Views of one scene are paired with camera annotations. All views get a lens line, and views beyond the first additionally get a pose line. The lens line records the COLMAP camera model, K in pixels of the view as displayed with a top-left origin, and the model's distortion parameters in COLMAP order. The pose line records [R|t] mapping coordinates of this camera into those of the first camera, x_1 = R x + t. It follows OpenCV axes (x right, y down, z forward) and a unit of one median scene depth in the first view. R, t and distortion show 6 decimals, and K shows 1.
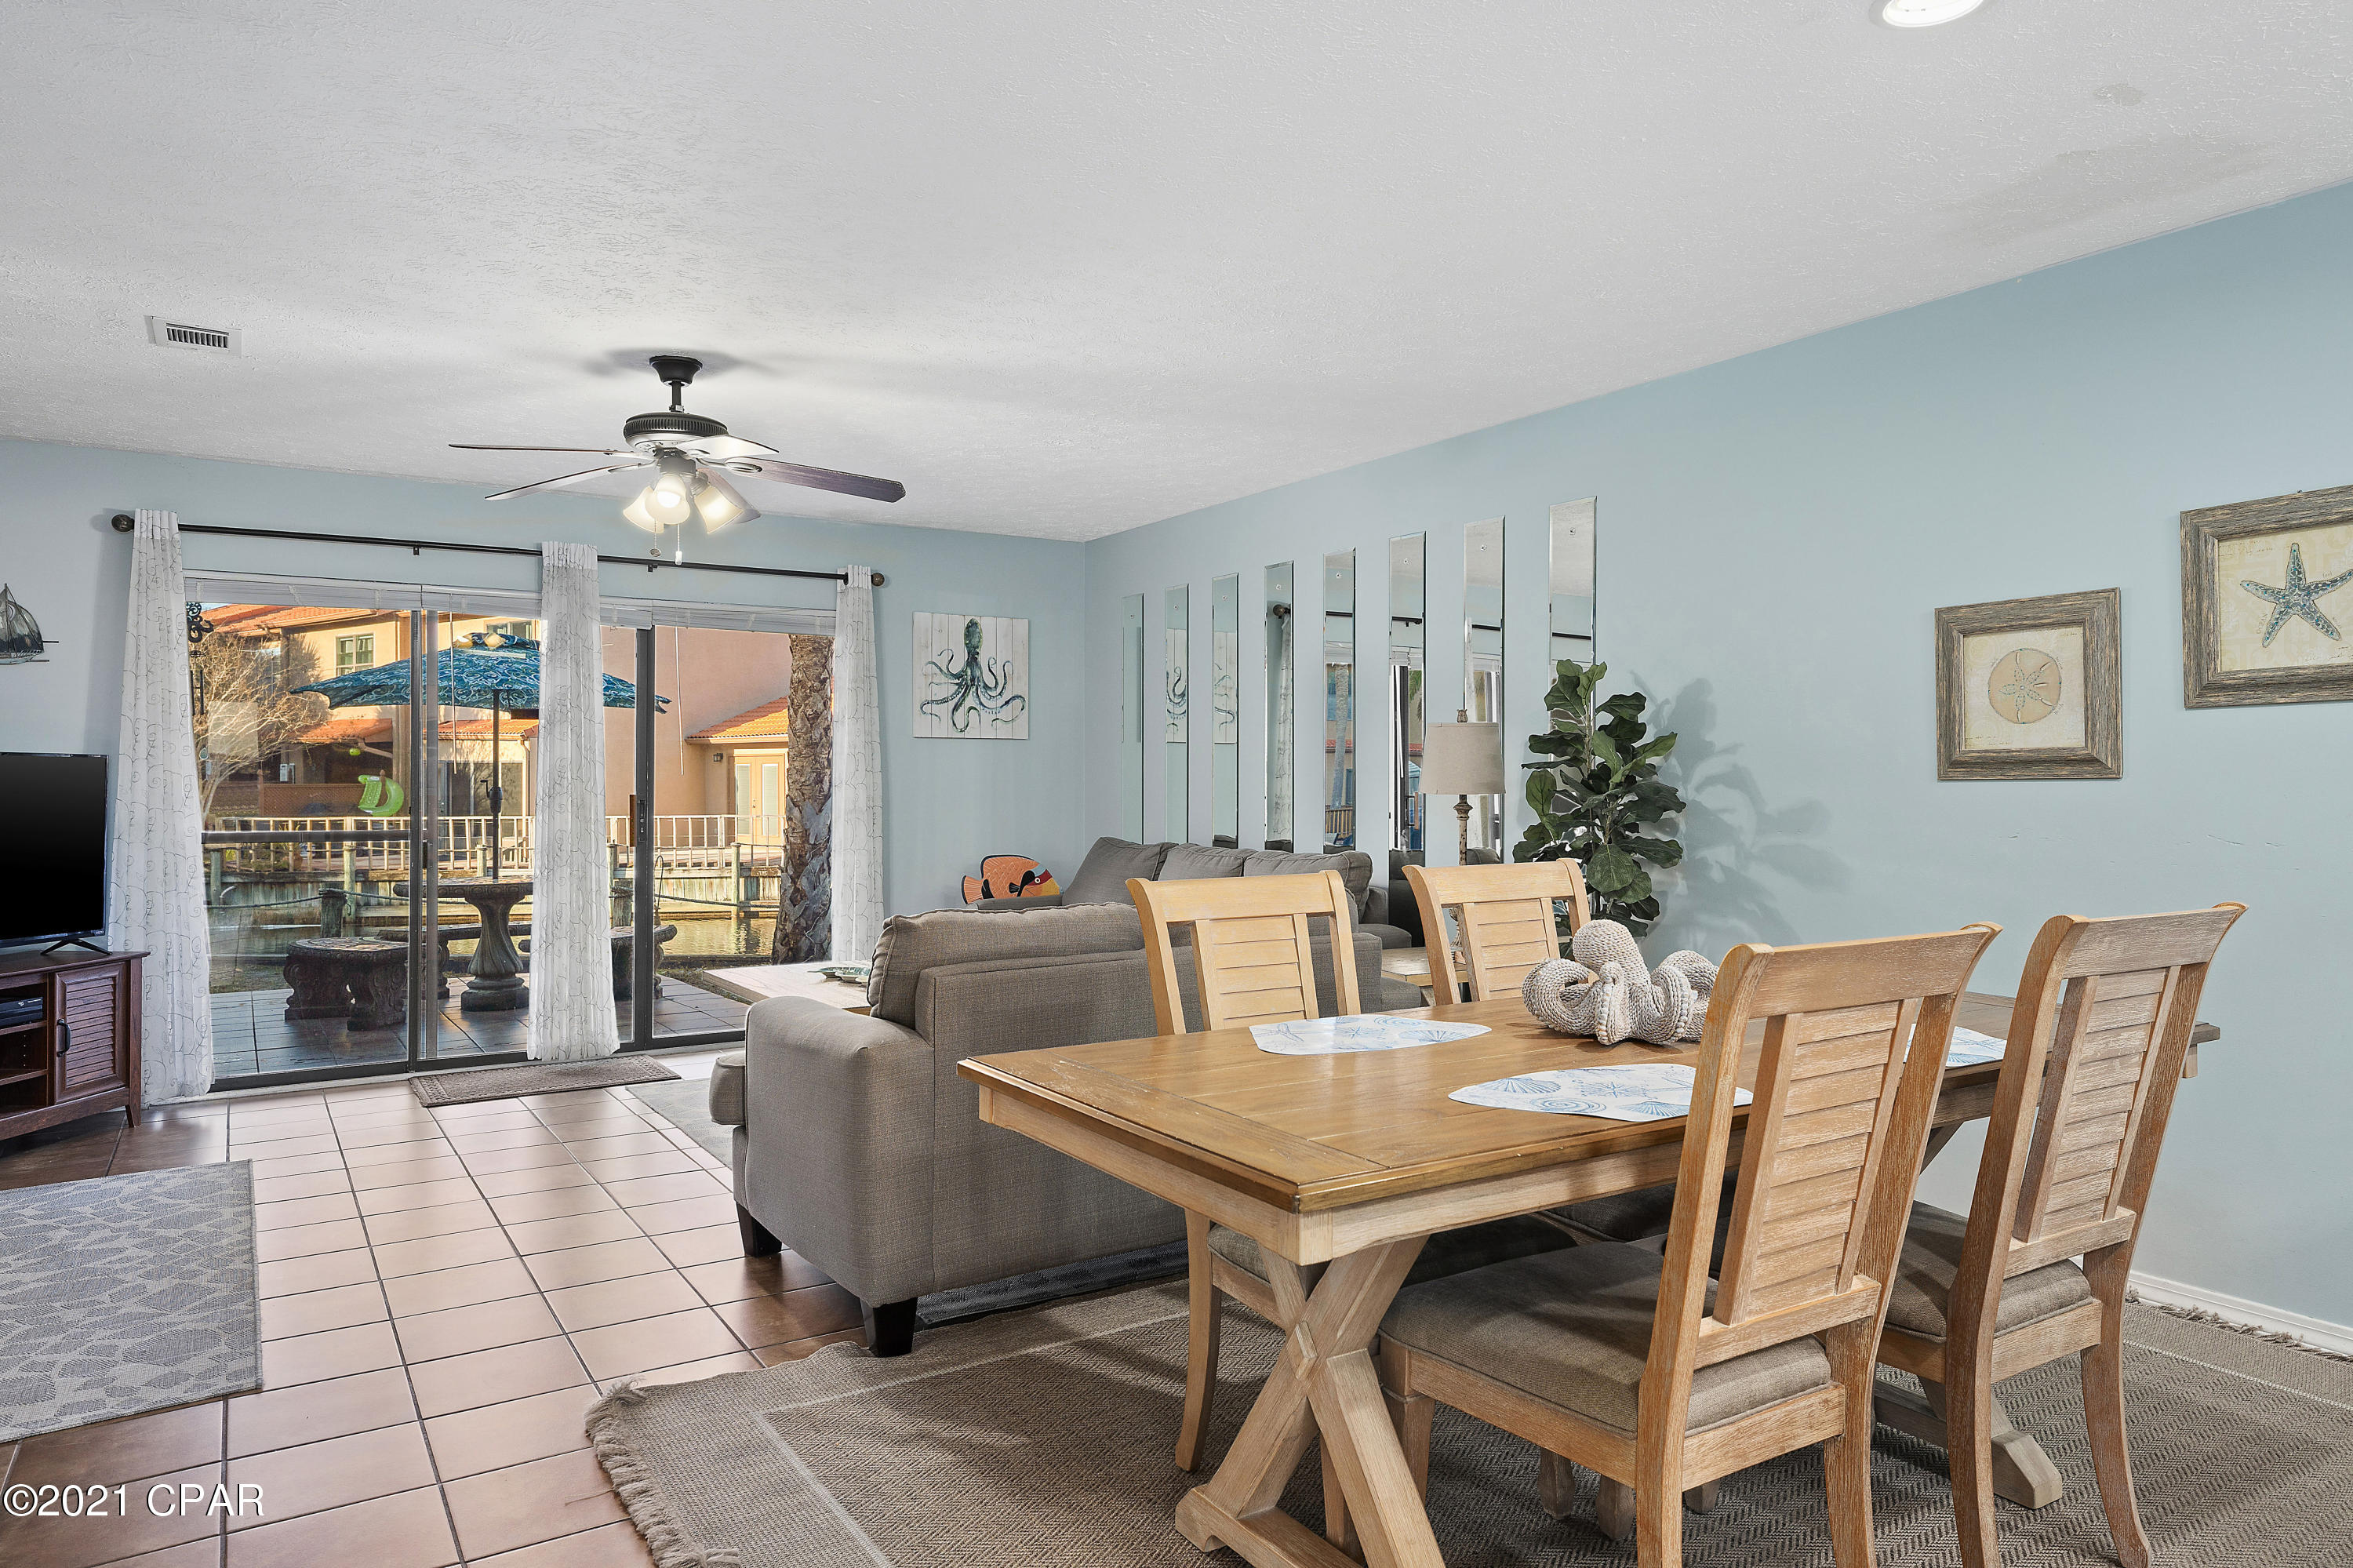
lens RADIAL K [[1495.5, 0, 1176.5], [0, 1495.5, 784.0], [0, 0, 1]] dist [0.035840, 0.001247]
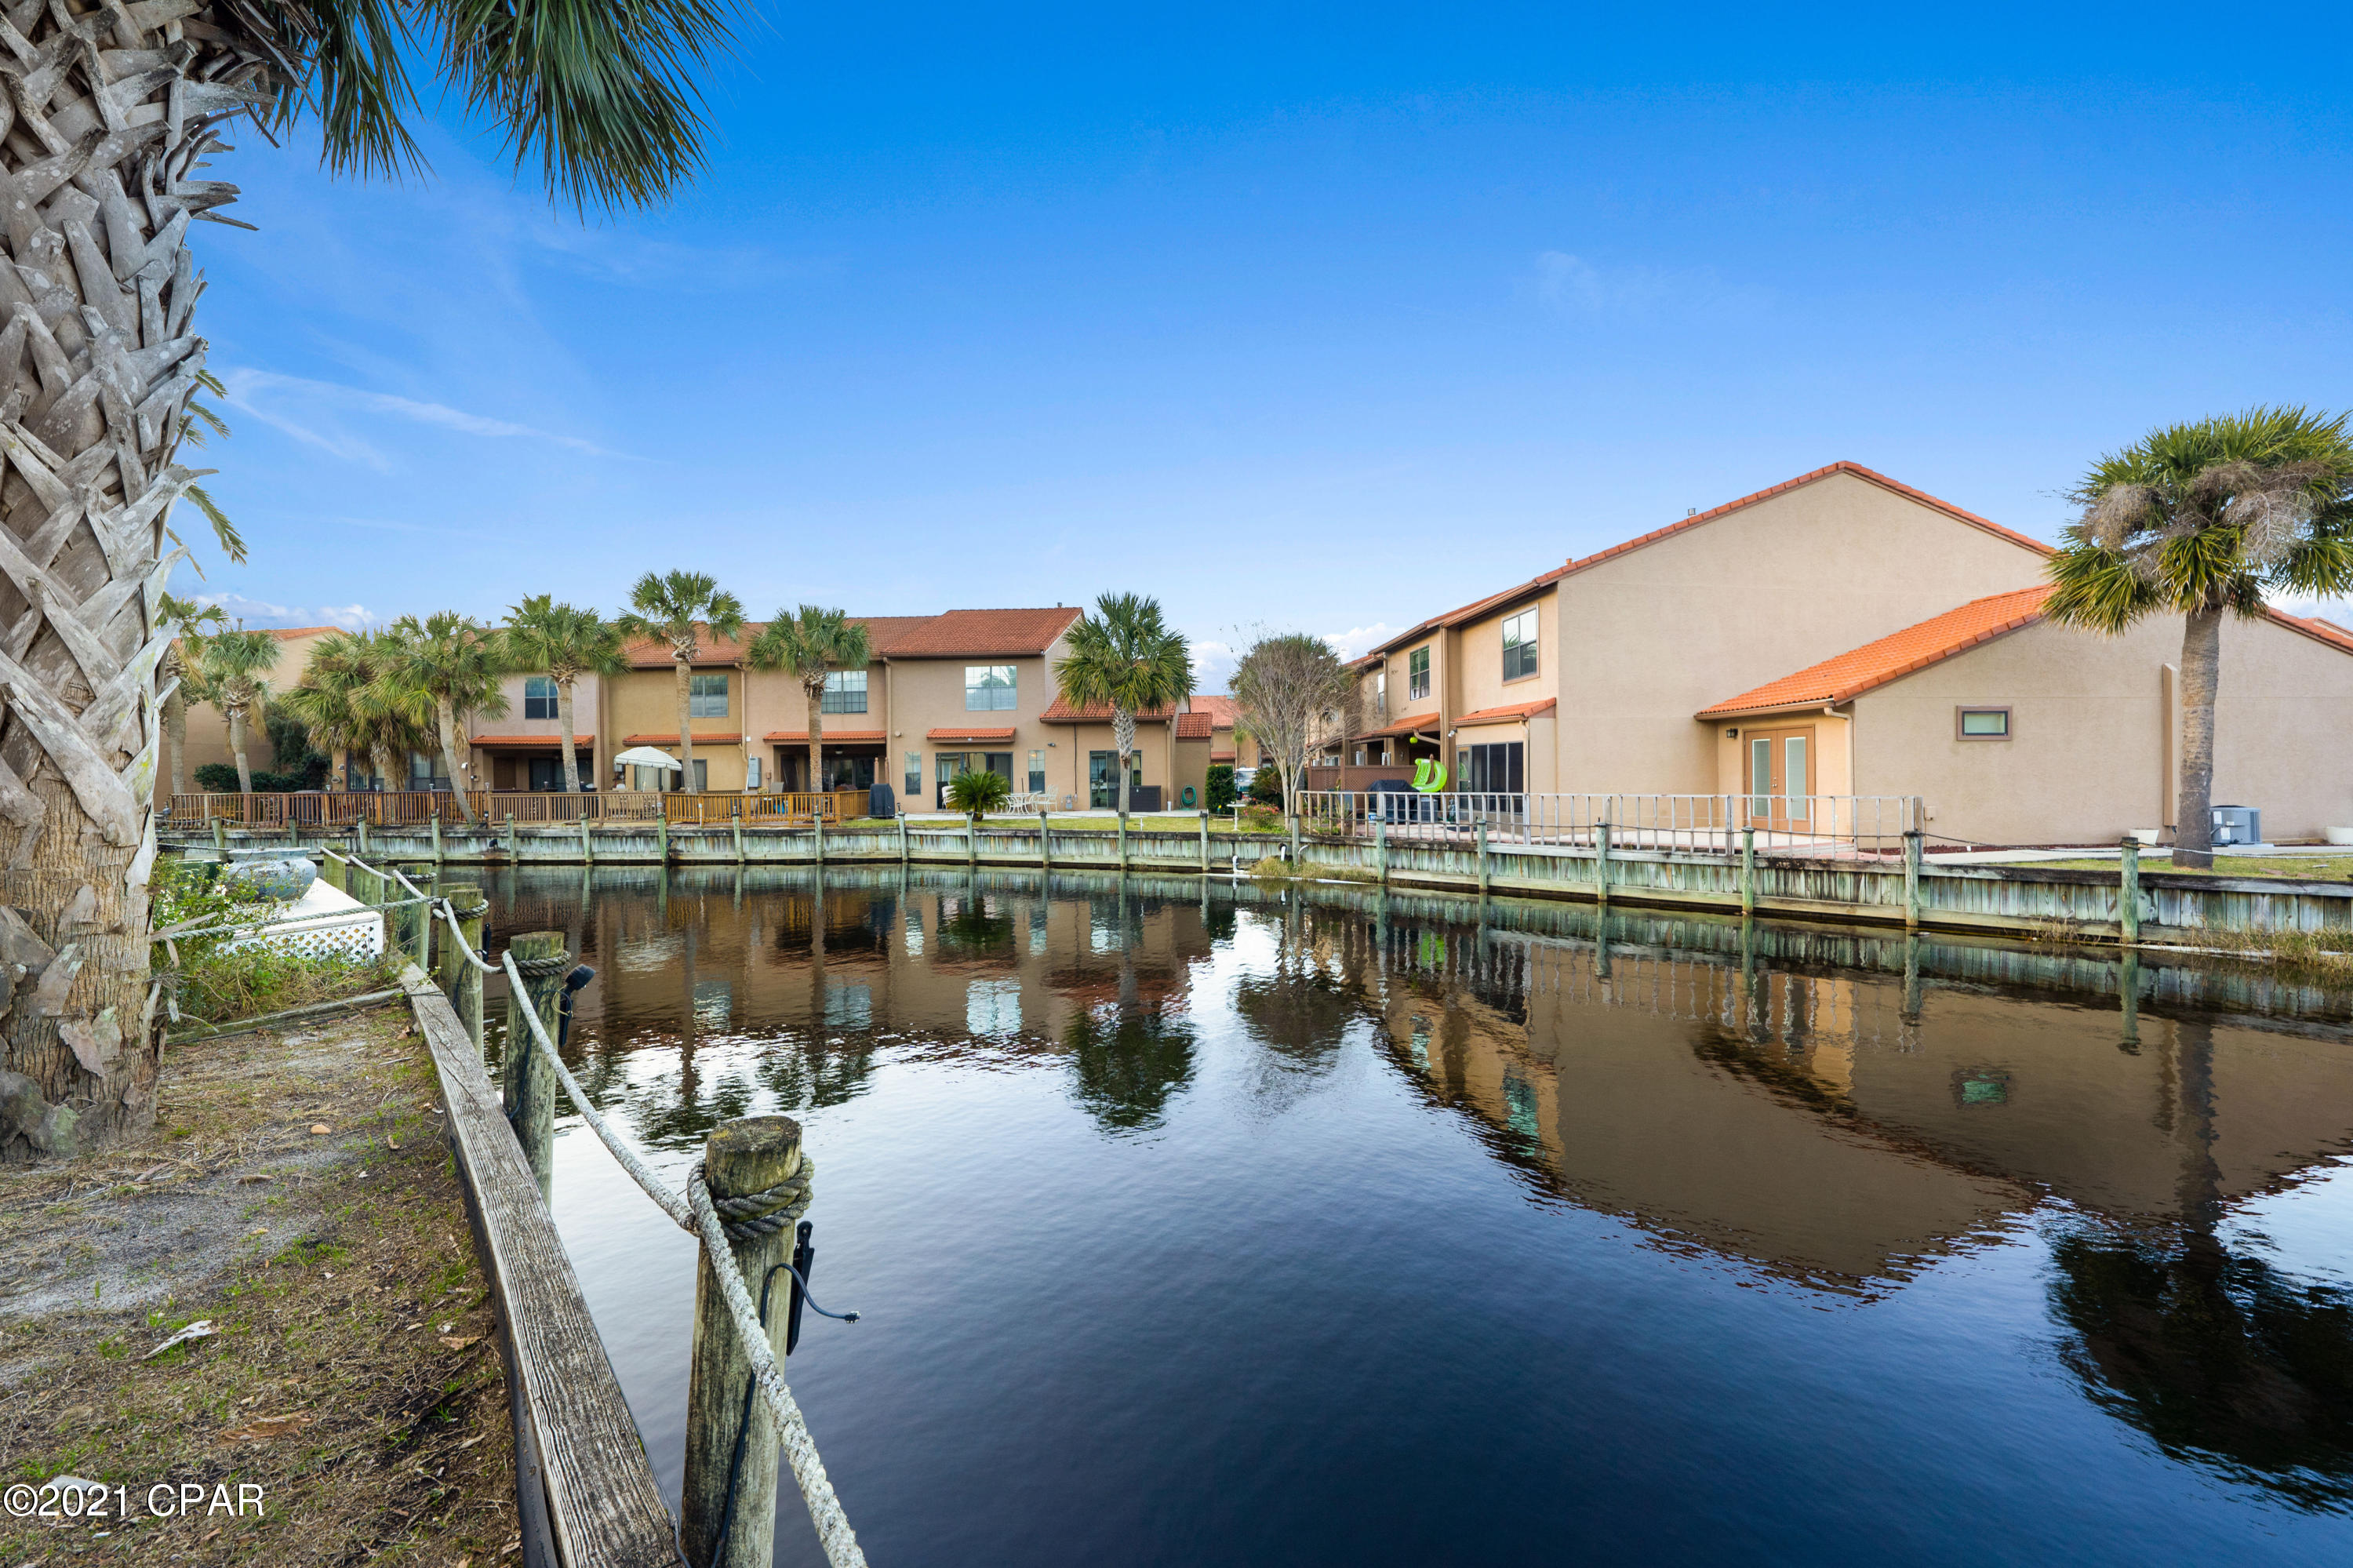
lens RADIAL K [[885.0, 0, 1176.5], [0, 885.0, 784.0], [0, 0, 1]] dist [-0.017456, 0.000126]
pose [[0.632014, 0.002823, -0.774952, -0.599968], [0.004849, 0.999959, 0.007597, 0.050975], [0.774942, -0.008559, 0.631974, 2.326352]]
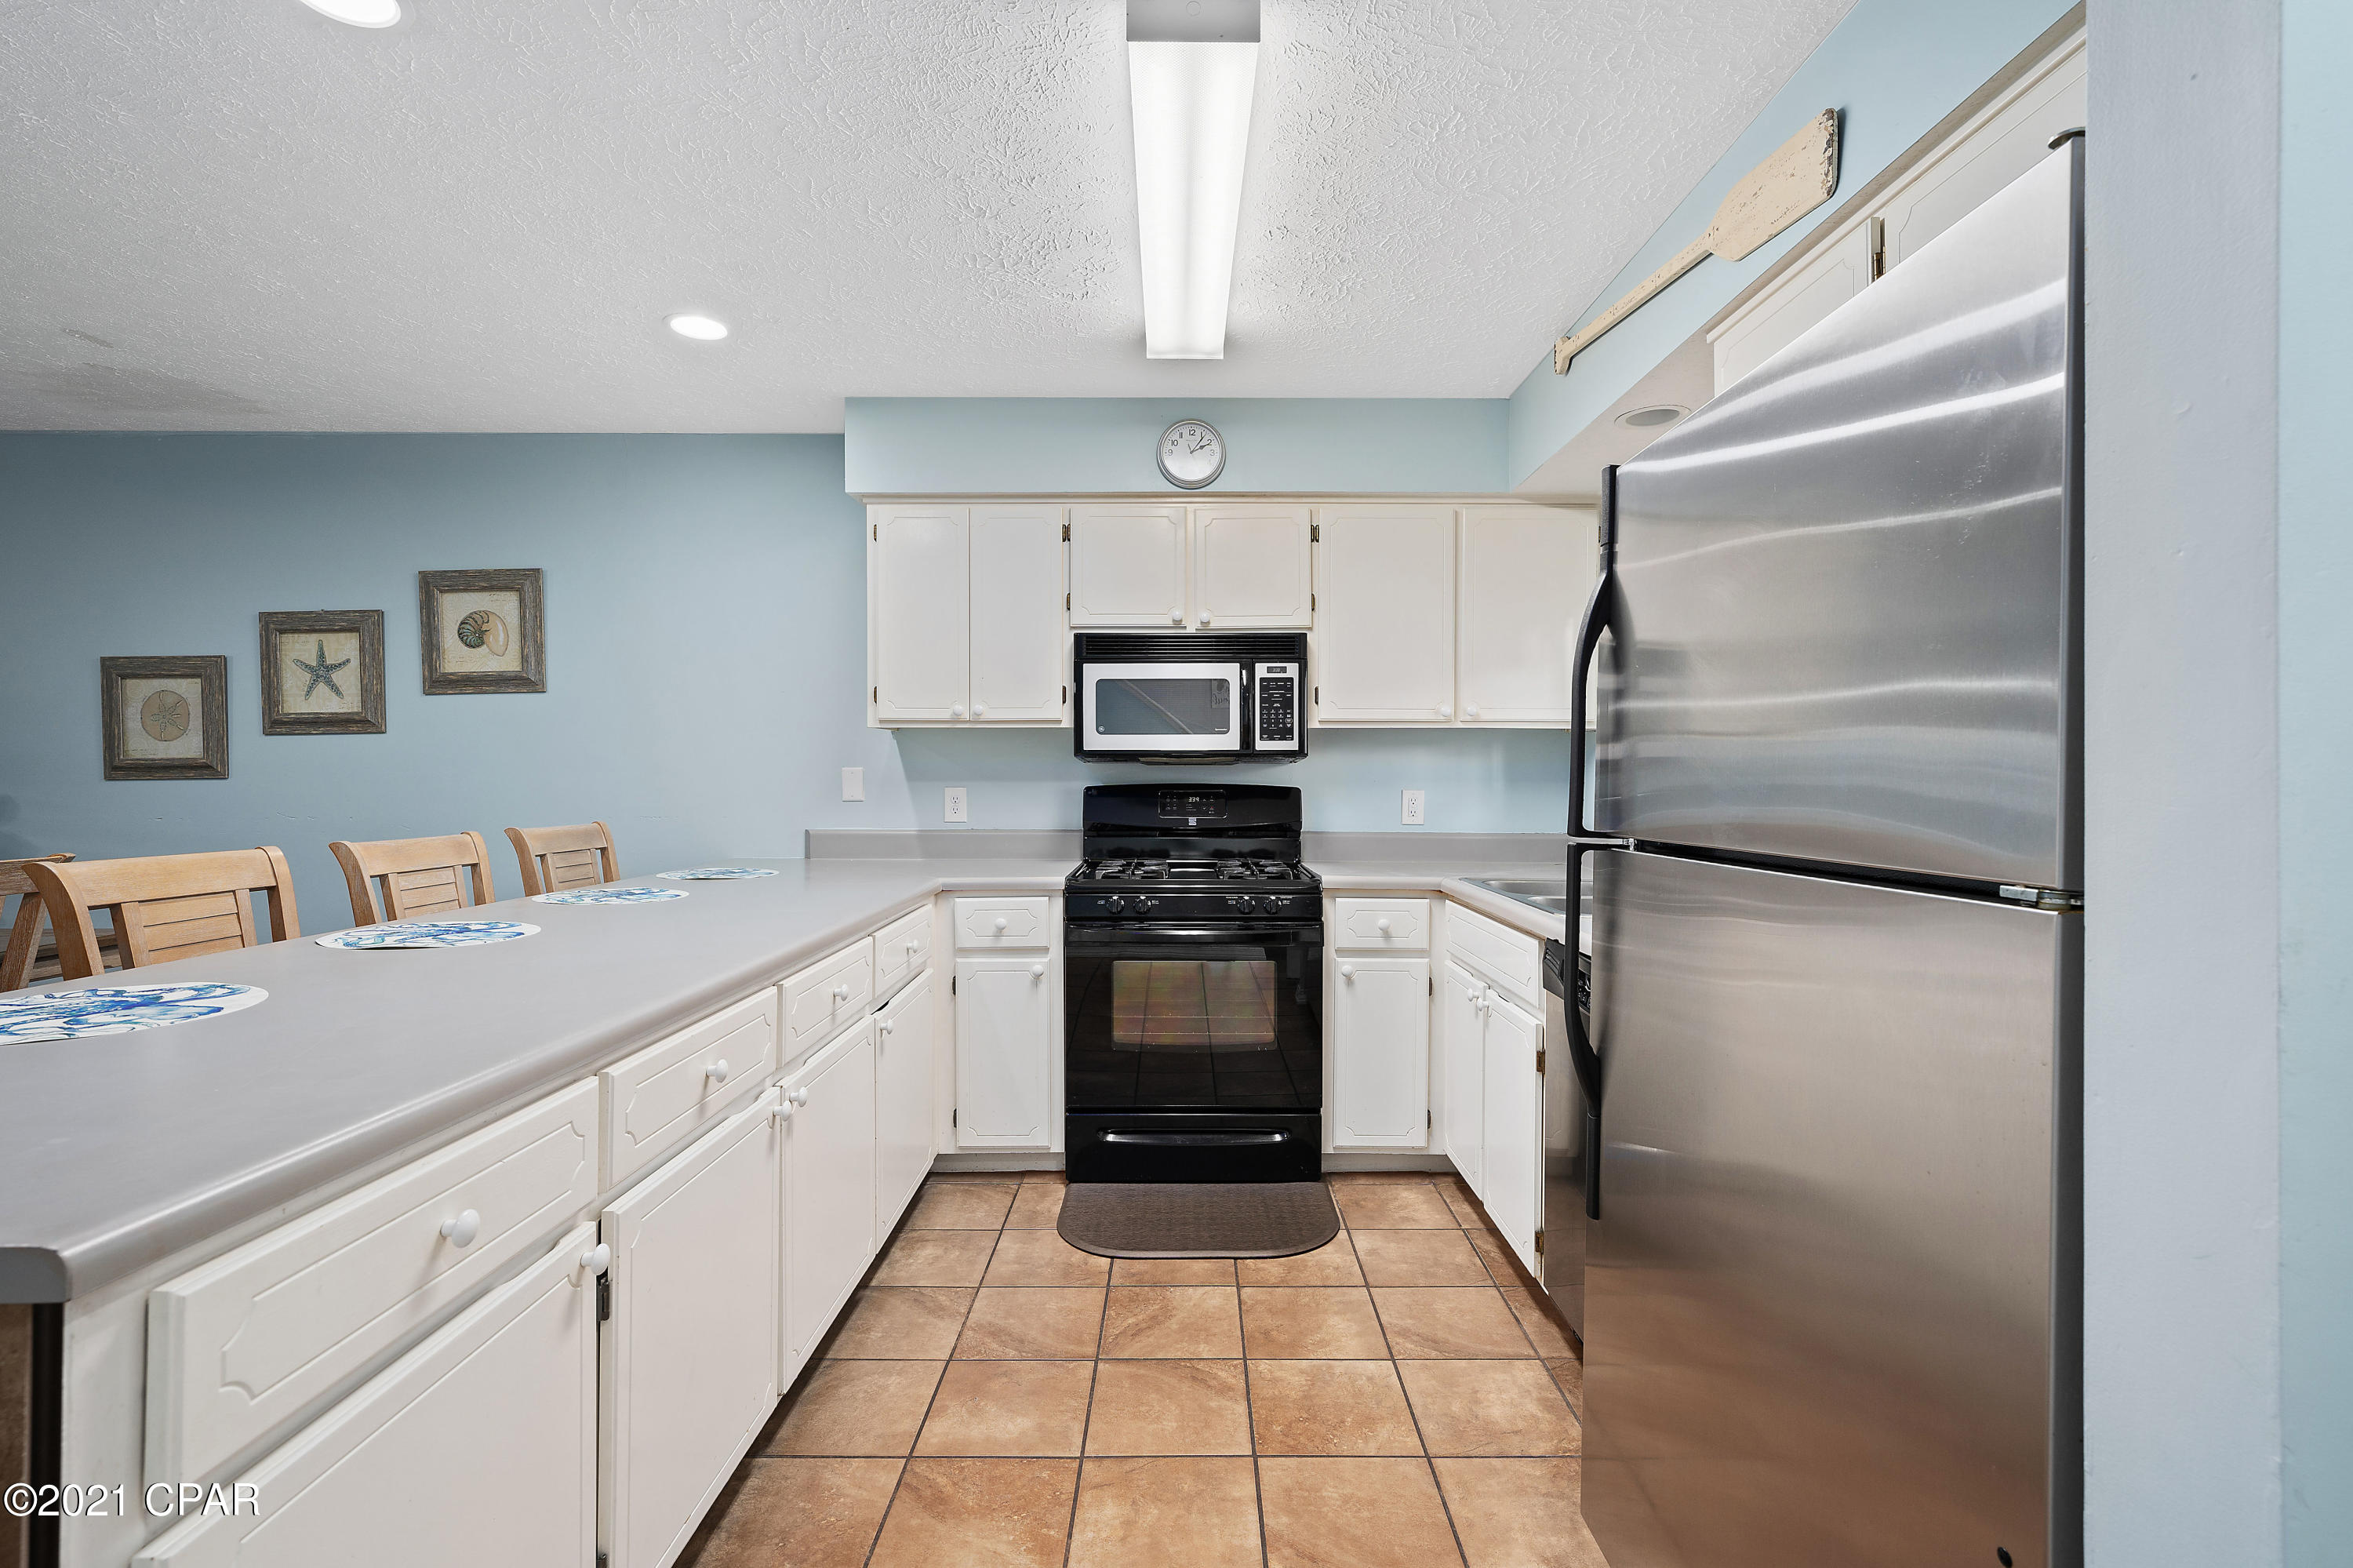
lens RADIAL K [[1028.2, 0, 1178.2], [0, 1028.2, 780.2], [0, 0, 1]] dist [-0.002850, 0.000570]
pose [[0.528961, -0.003497, 0.848639, 0.146486], [0.004376, 0.999989, 0.001392, 0.000726], [-0.848635, 0.002978, 0.528970, -0.231557]]
